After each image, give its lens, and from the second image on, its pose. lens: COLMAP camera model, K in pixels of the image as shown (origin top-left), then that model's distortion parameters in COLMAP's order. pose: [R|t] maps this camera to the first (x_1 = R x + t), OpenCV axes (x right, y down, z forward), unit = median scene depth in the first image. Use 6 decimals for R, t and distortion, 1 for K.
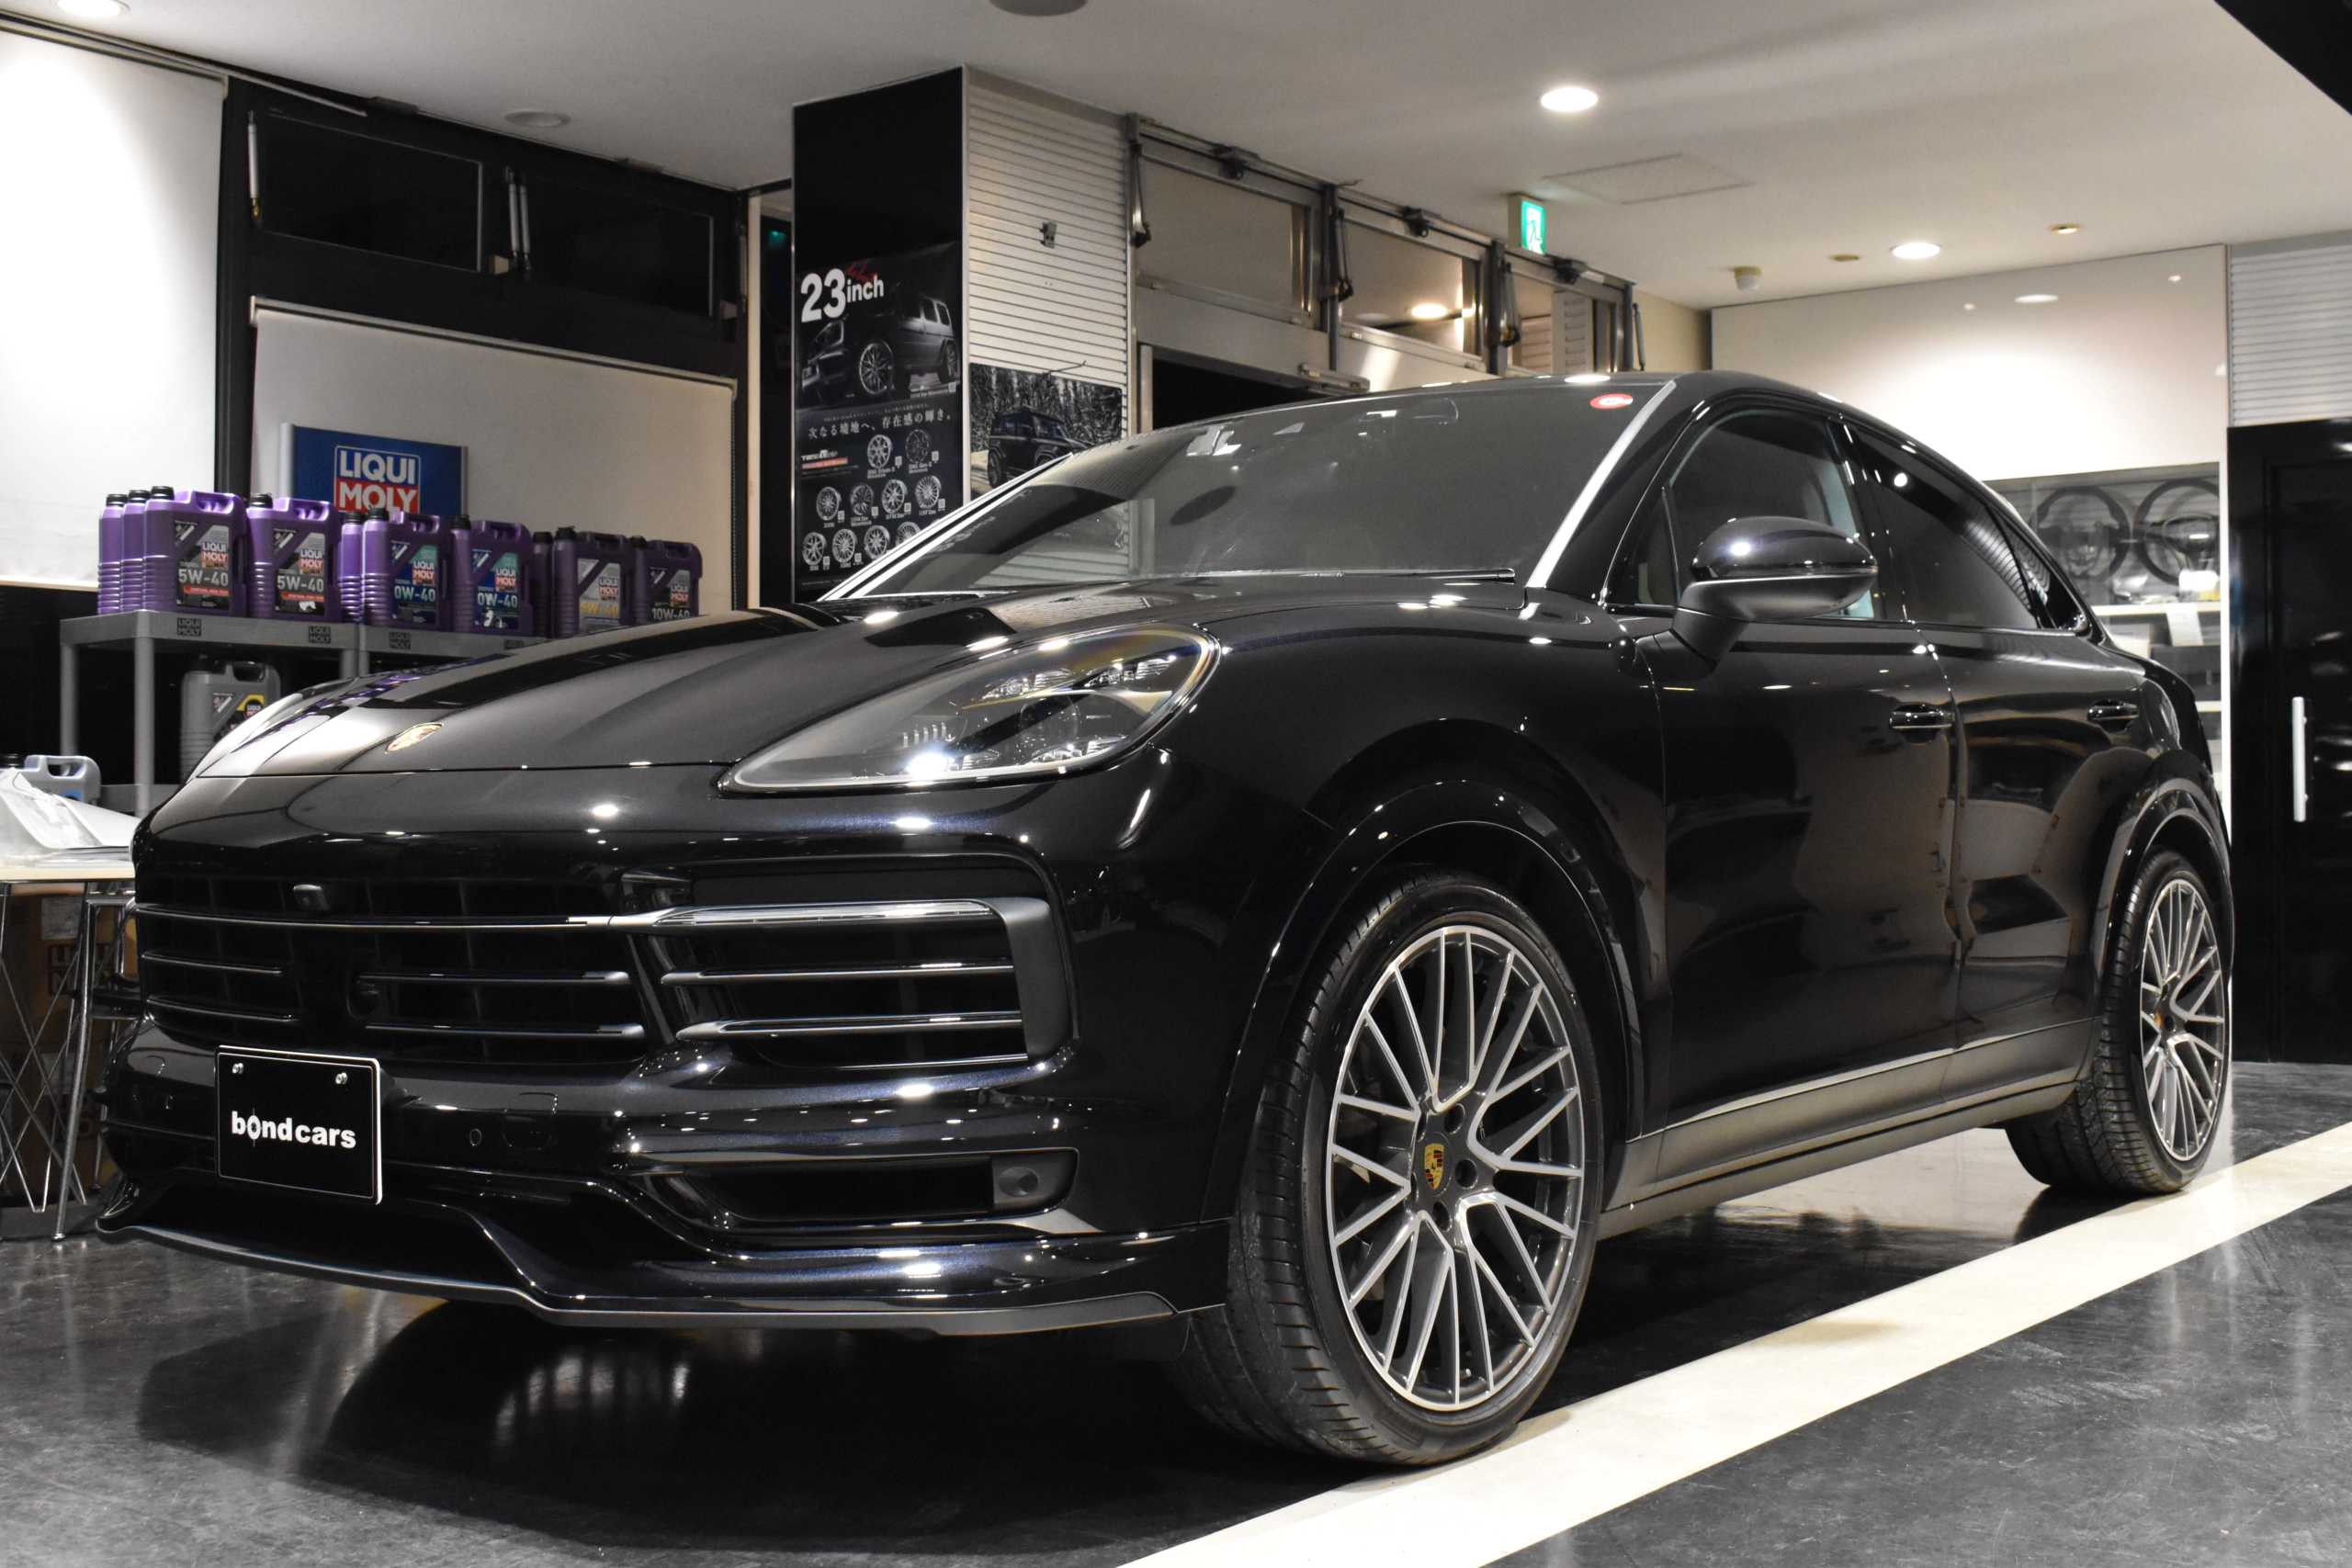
lens RADIAL K [[2701.5, 0, 1176.0], [0, 2701.5, 784.0], [0, 0, 1]] dist [-0.049828, -0.022442]
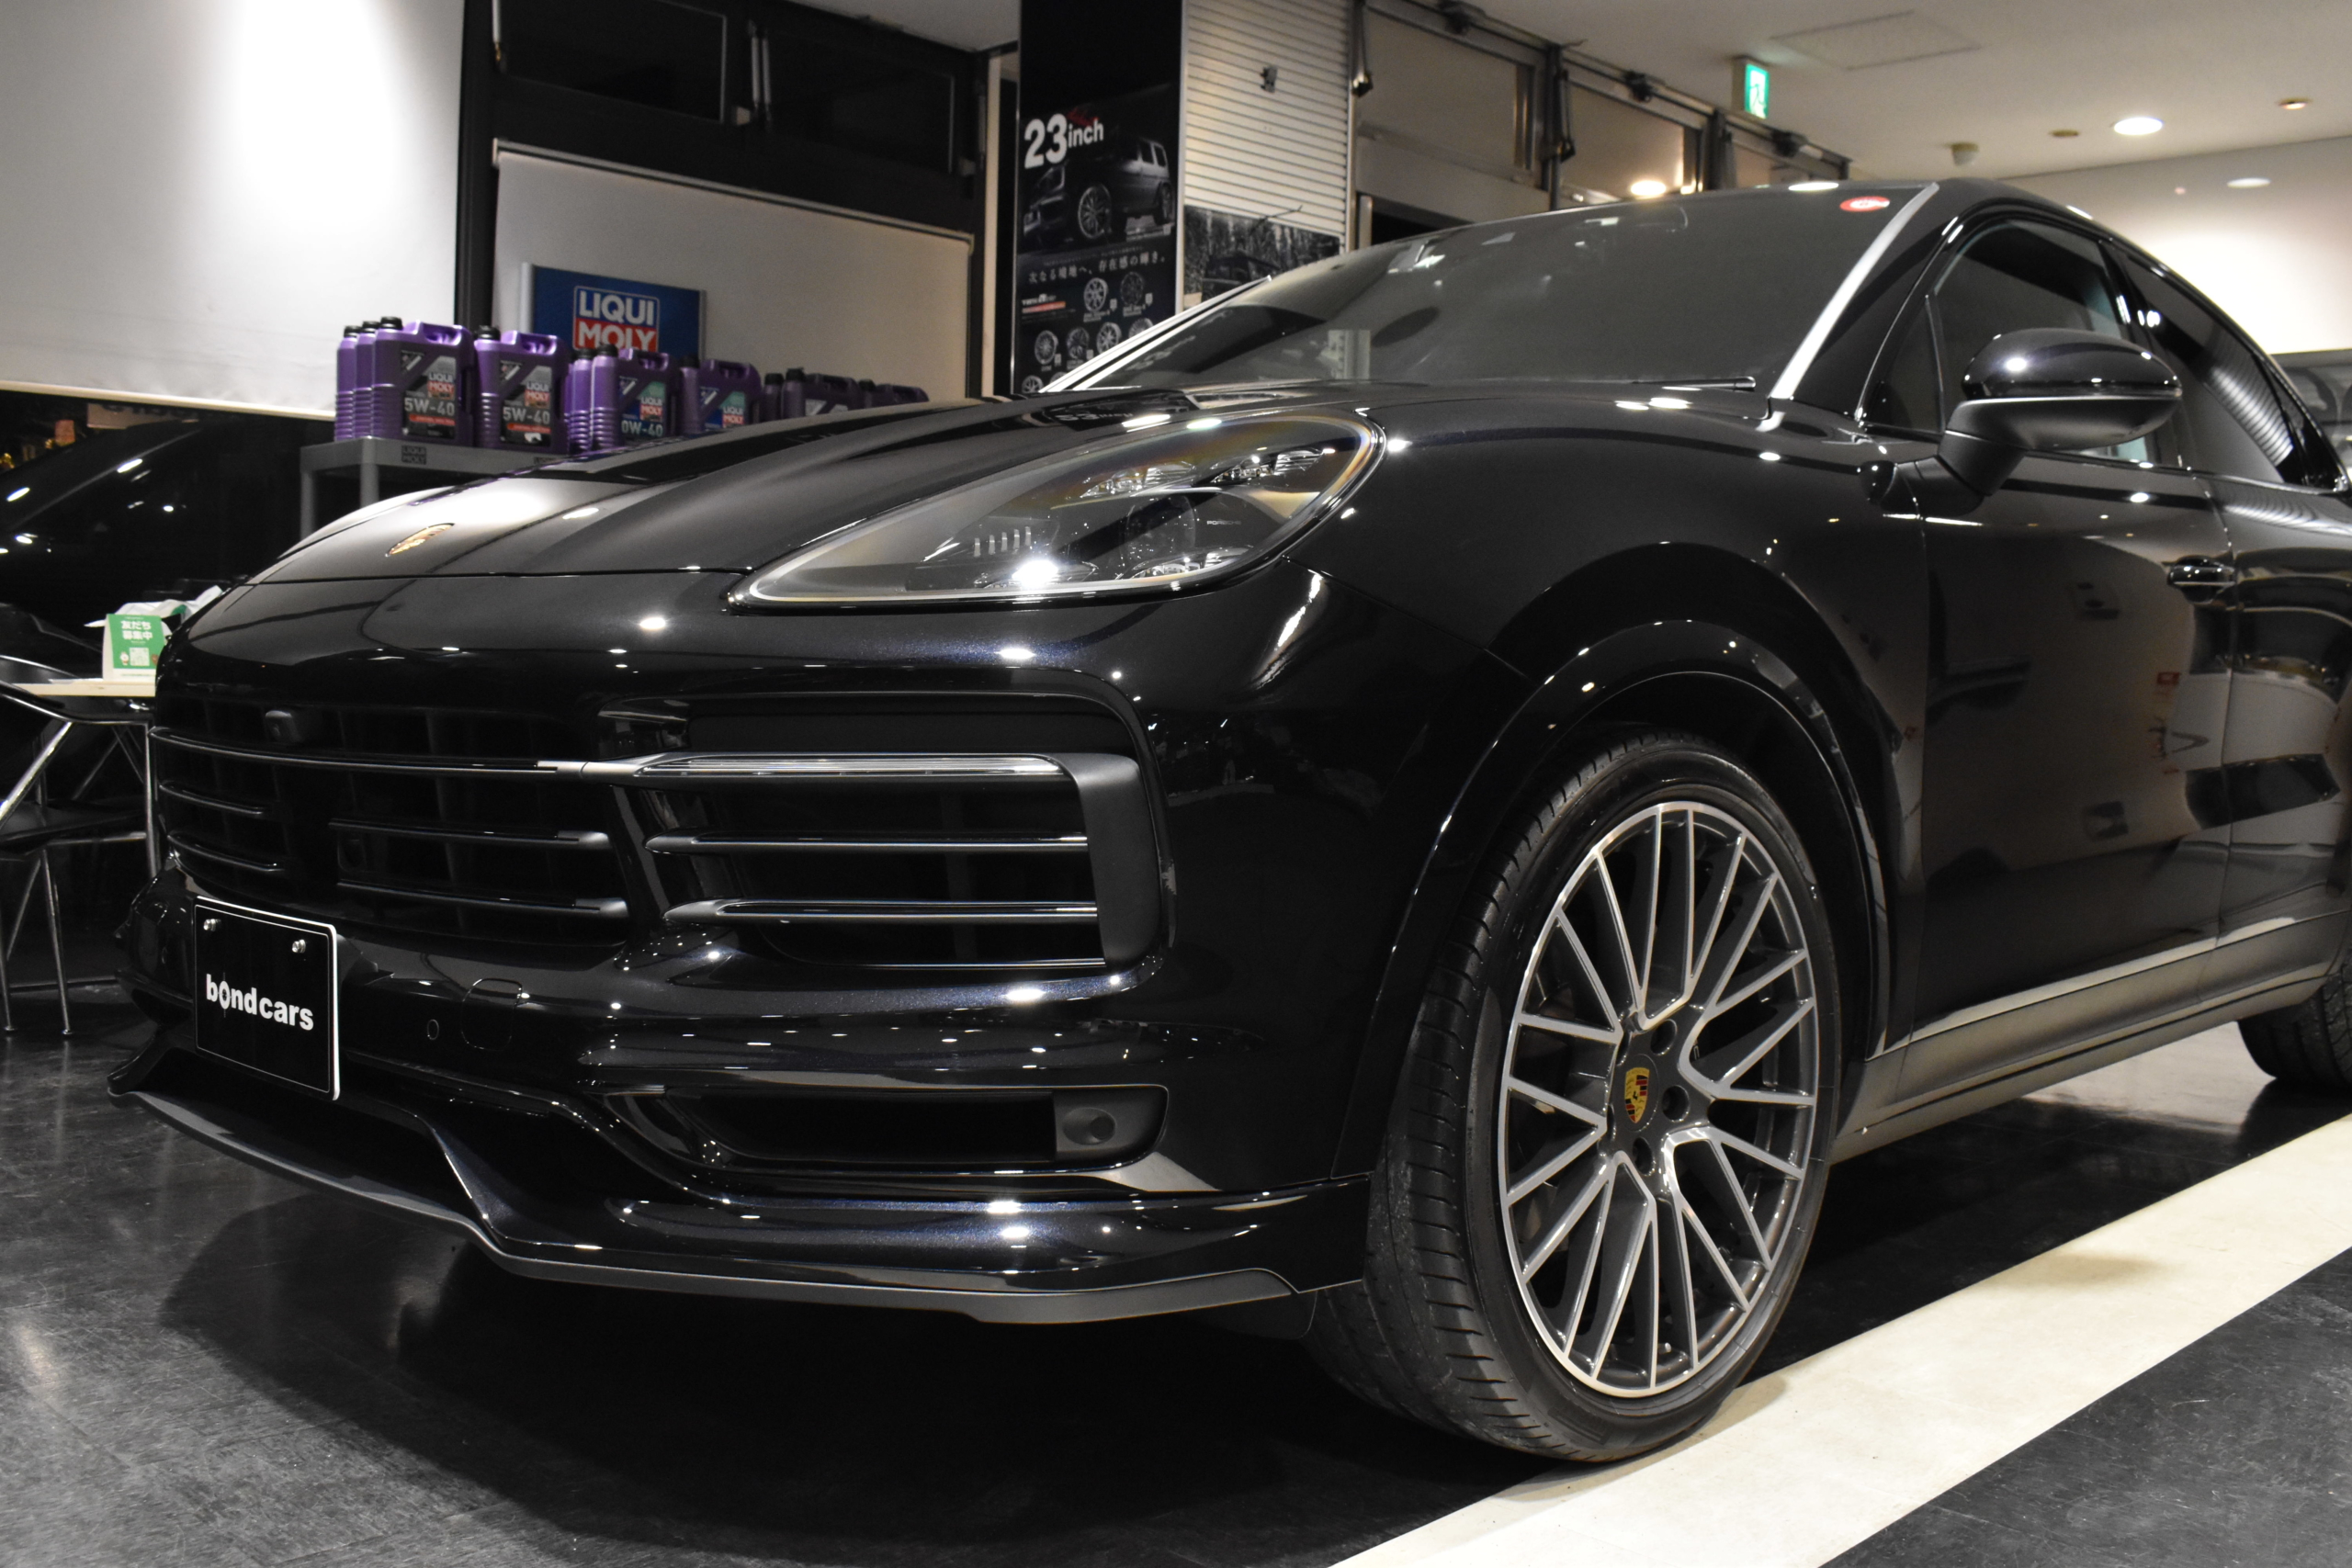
lens RADIAL K [[2244.3, 0, 1176.0], [0, 2244.3, 784.0], [0, 0, 1]] dist [-0.083430, 0.013934]
pose [[0.994140, 0.032048, -0.103245, 0.019478], [-0.025372, 0.997541, 0.065332, 0.006152], [0.105085, -0.062330, 0.992508, 0.259771]]
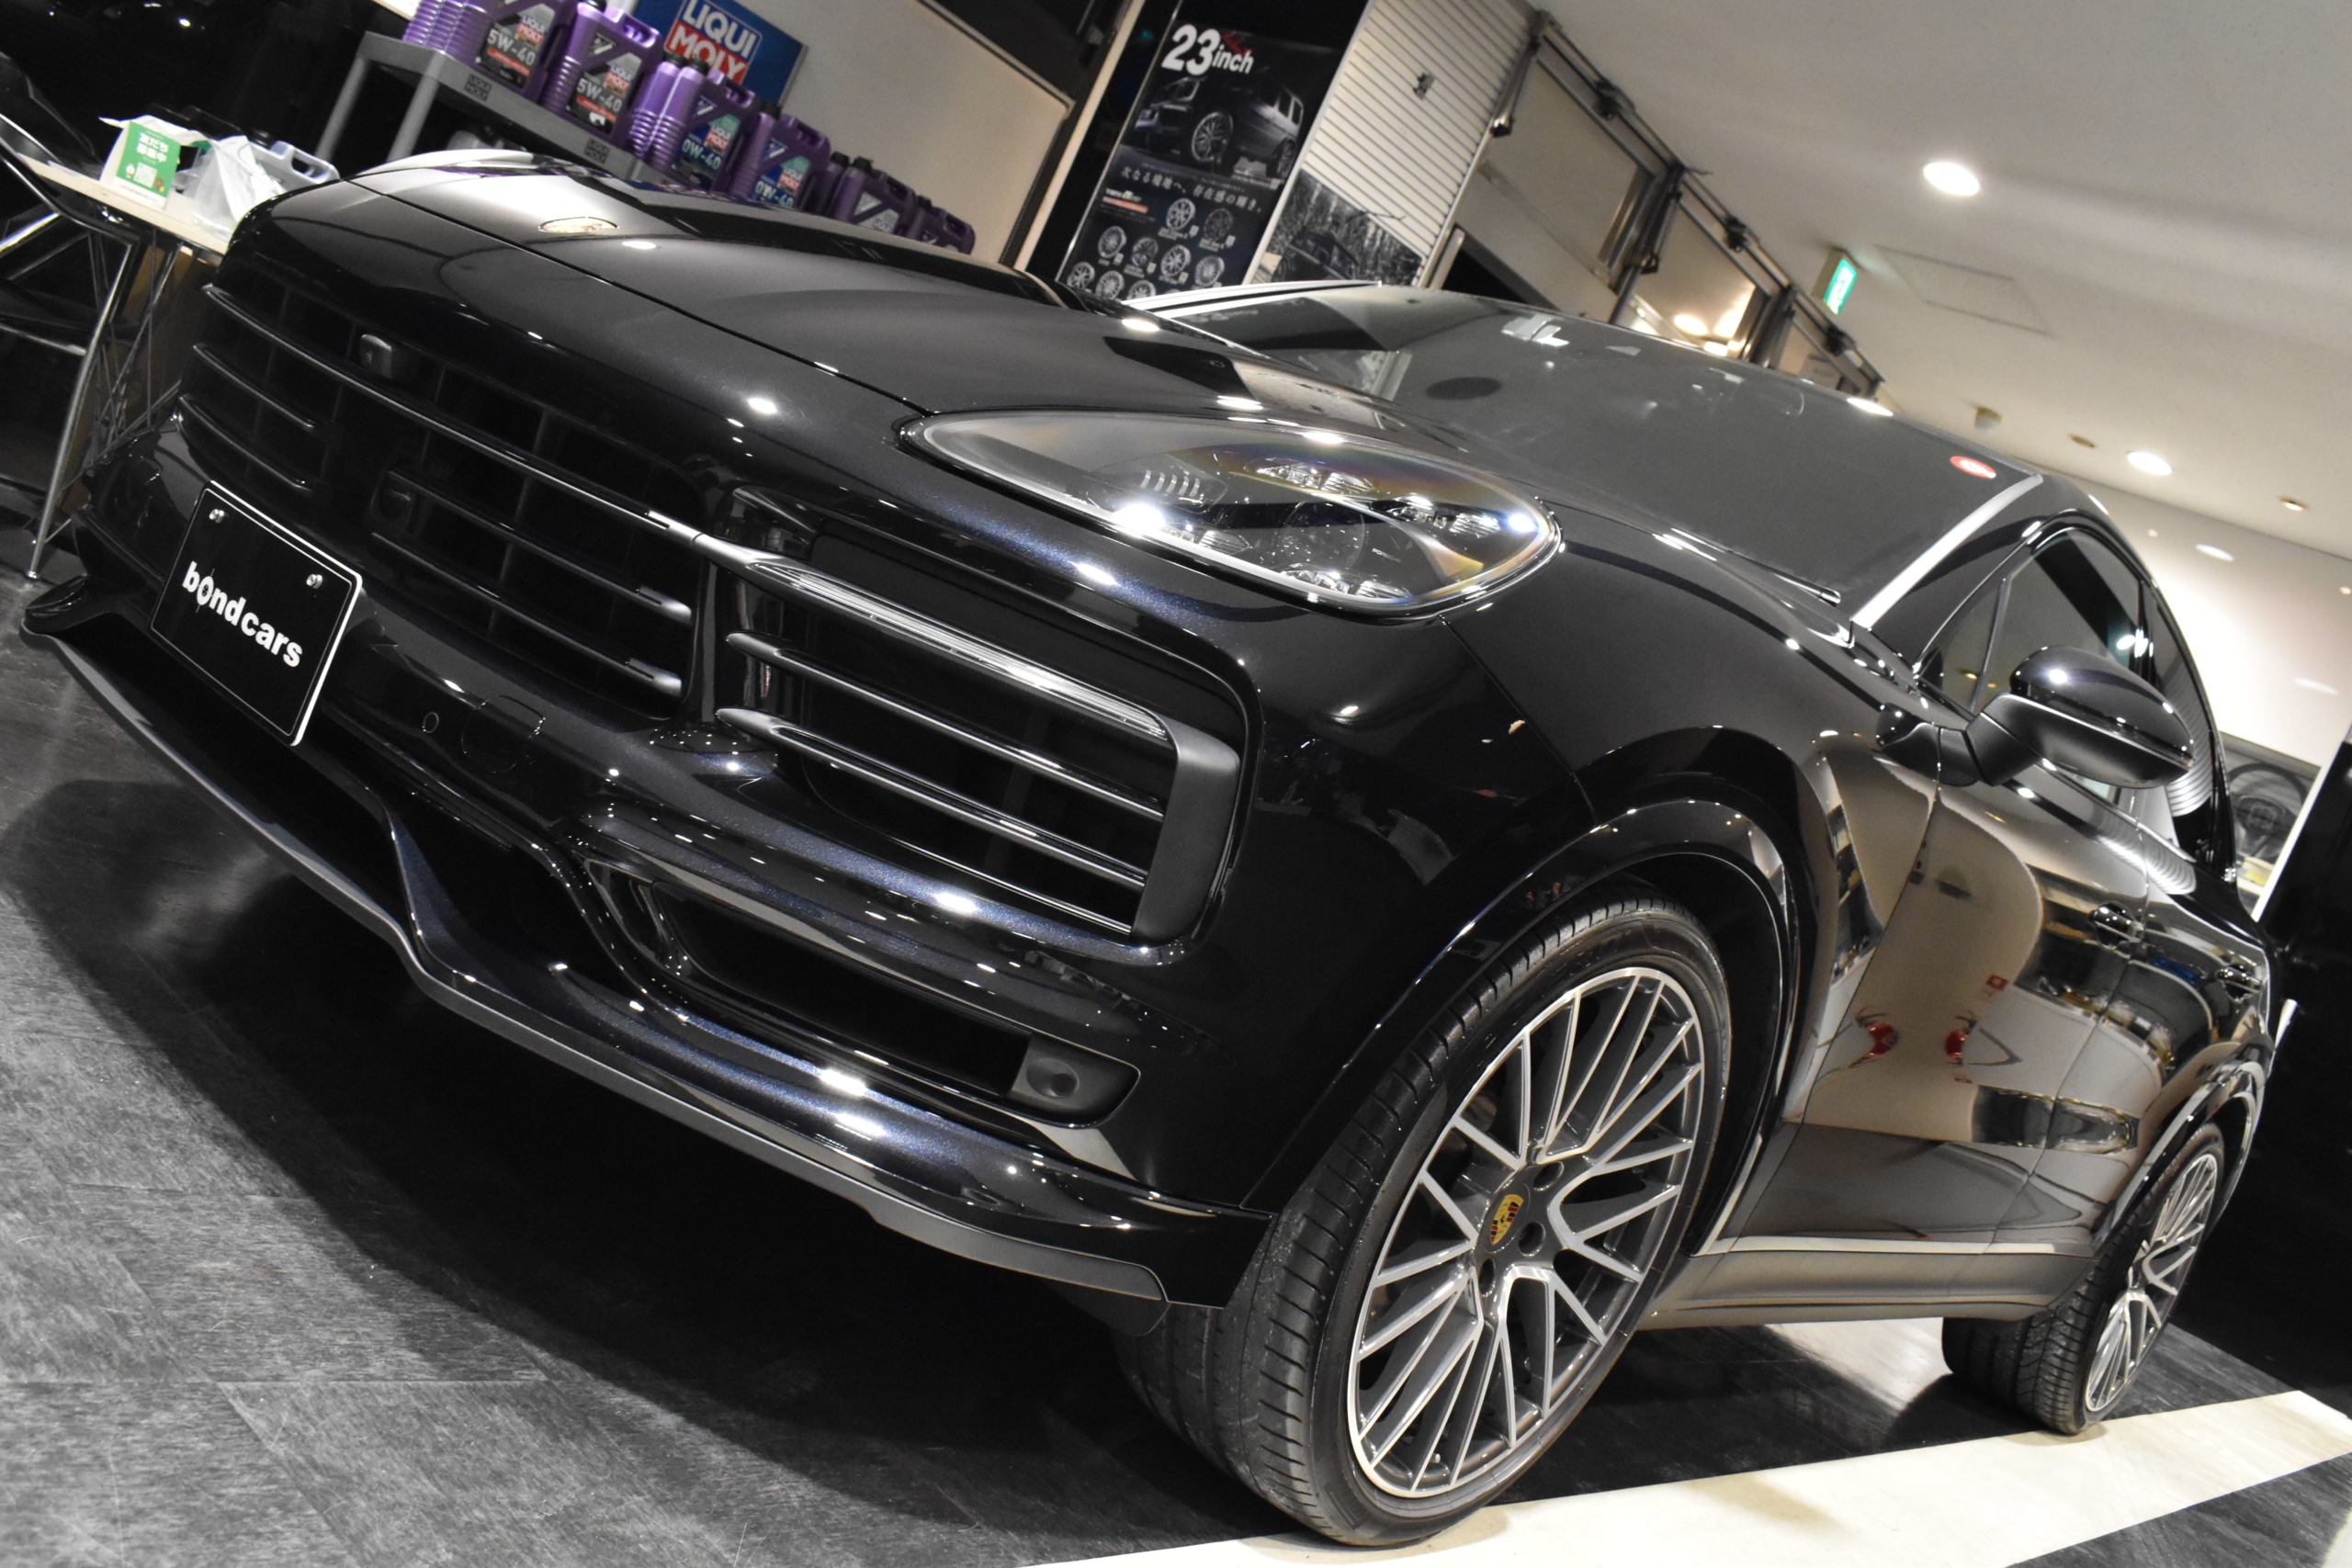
lens RADIAL K [[2218.9, 0, 1176.0], [0, 2218.9, 784.0], [0, 0, 1]] dist [-0.082565, 0.010898]
pose [[0.910683, 0.413090, 0.003600, -0.043089], [-0.412031, 0.907650, 0.080016, 0.006240], [0.029786, -0.074352, 0.996787, 0.266869]]
